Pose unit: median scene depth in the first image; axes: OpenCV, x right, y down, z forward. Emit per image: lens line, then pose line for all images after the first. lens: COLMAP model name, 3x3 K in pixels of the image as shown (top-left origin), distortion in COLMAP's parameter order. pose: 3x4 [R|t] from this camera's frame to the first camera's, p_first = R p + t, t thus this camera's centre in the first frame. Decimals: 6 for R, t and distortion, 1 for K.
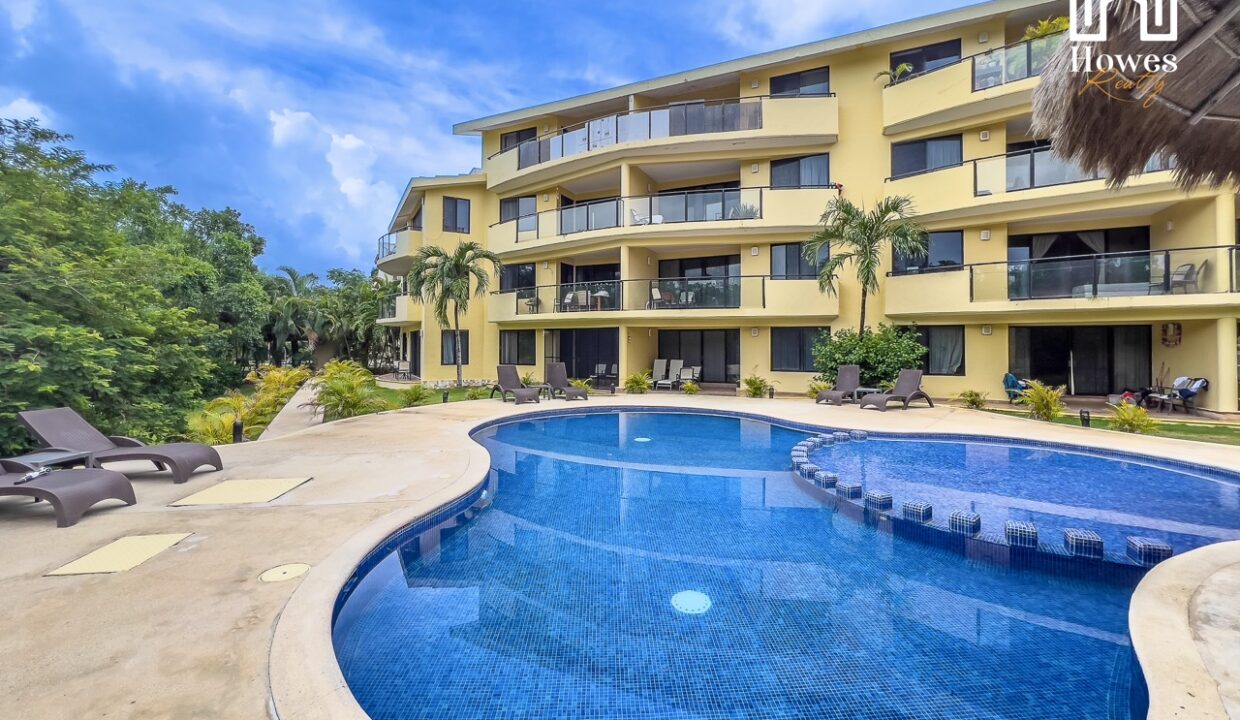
lens RADIAL K [[504.0, 0, 609.0], [0, 504.0, 347.6], [0, 0, 1]] dist [-0.003516, 0.000352]
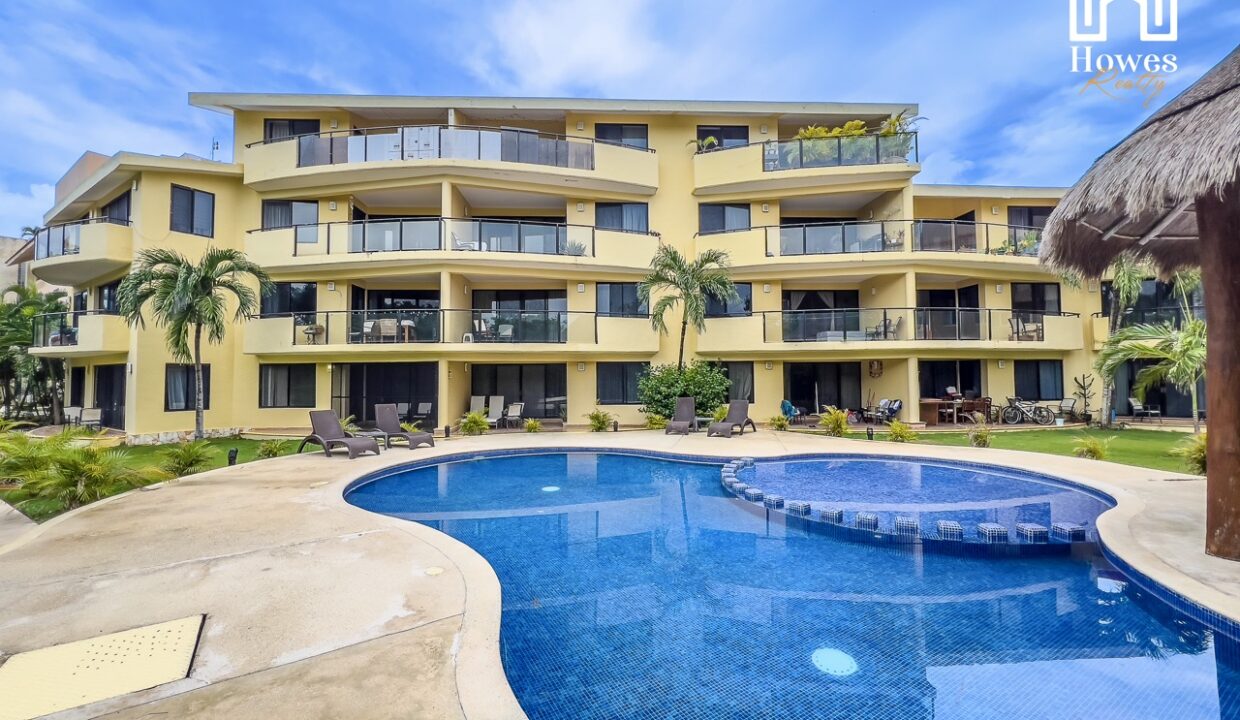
lens RADIAL K [[504.0, 0, 620.5], [0, 504.0, 369.2], [0, 0, 1]] dist [-0.003516, 0.000352]
pose [[0.888677, -0.002208, 0.458528, -0.112379], [0.013235, 0.999695, -0.020837, -0.004144], [-0.458342, 0.024586, 0.888436, 0.061091]]
